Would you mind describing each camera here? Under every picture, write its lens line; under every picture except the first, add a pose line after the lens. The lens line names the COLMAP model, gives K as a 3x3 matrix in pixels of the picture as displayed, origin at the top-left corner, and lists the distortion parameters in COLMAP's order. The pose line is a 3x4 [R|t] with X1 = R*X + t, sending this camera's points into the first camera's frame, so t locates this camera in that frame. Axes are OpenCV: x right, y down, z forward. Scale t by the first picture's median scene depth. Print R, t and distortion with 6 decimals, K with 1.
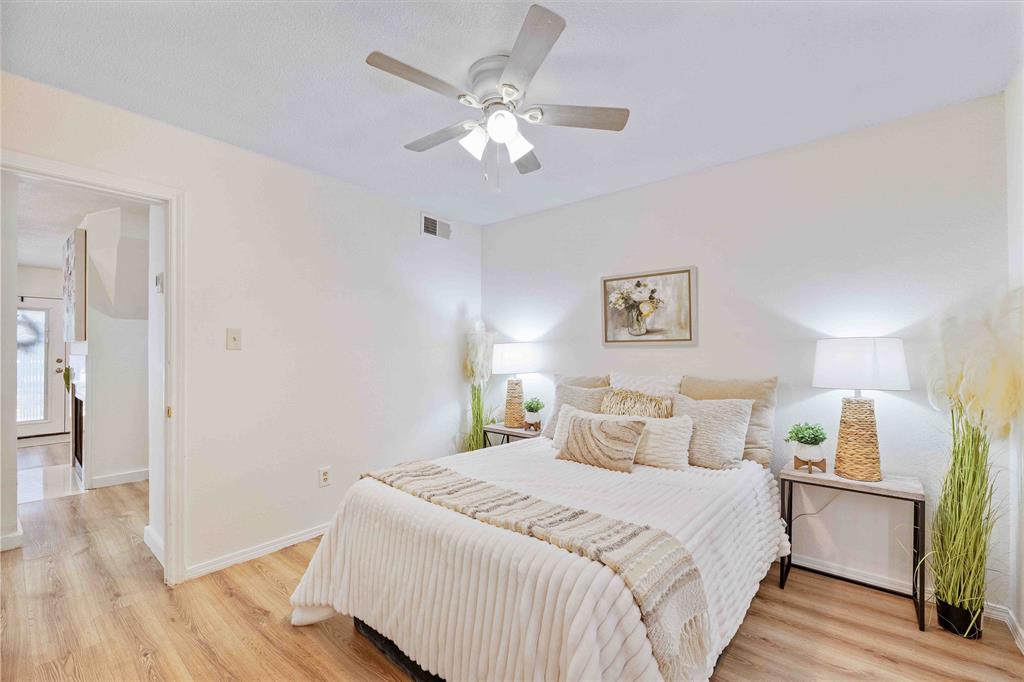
lens RADIAL K [[423.3, 0, 509.4], [0, 423.3, 346.5], [0, 0, 1]] dist [-0.015405, 0.000070]
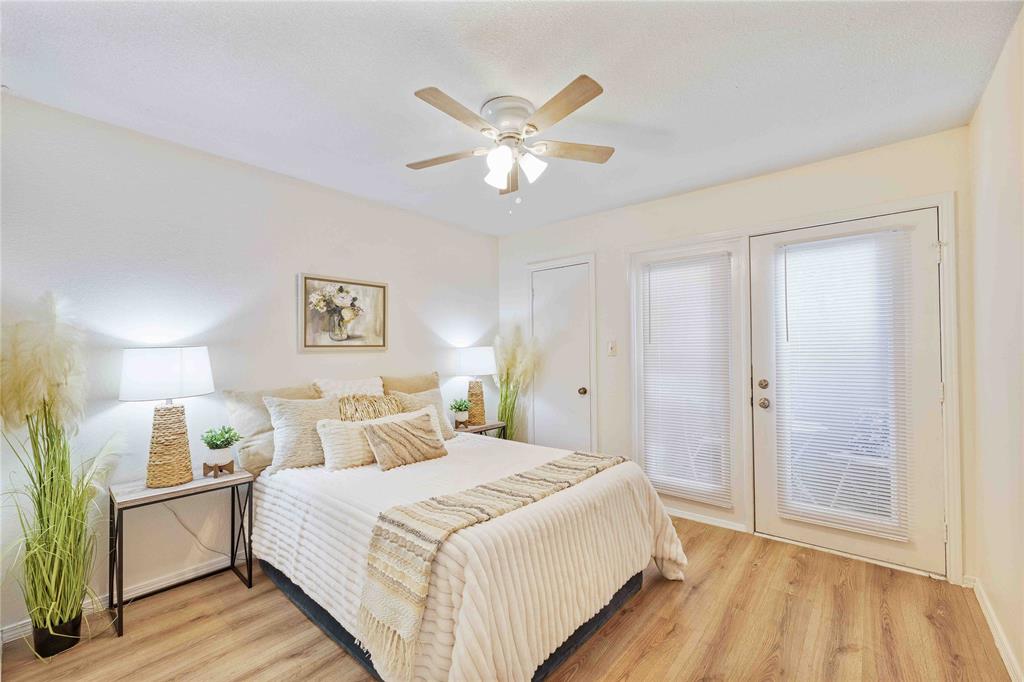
lens RADIAL K [[423.3, 0, 508.6], [0, 423.3, 342.7], [0, 0, 1]] dist [-0.015405, 0.000070]
pose [[0.018250, 0.025047, 0.999520, -0.682479], [0.007878, 0.999652, -0.025194, 0.006991], [-0.999802, 0.008334, 0.018046, 0.585673]]
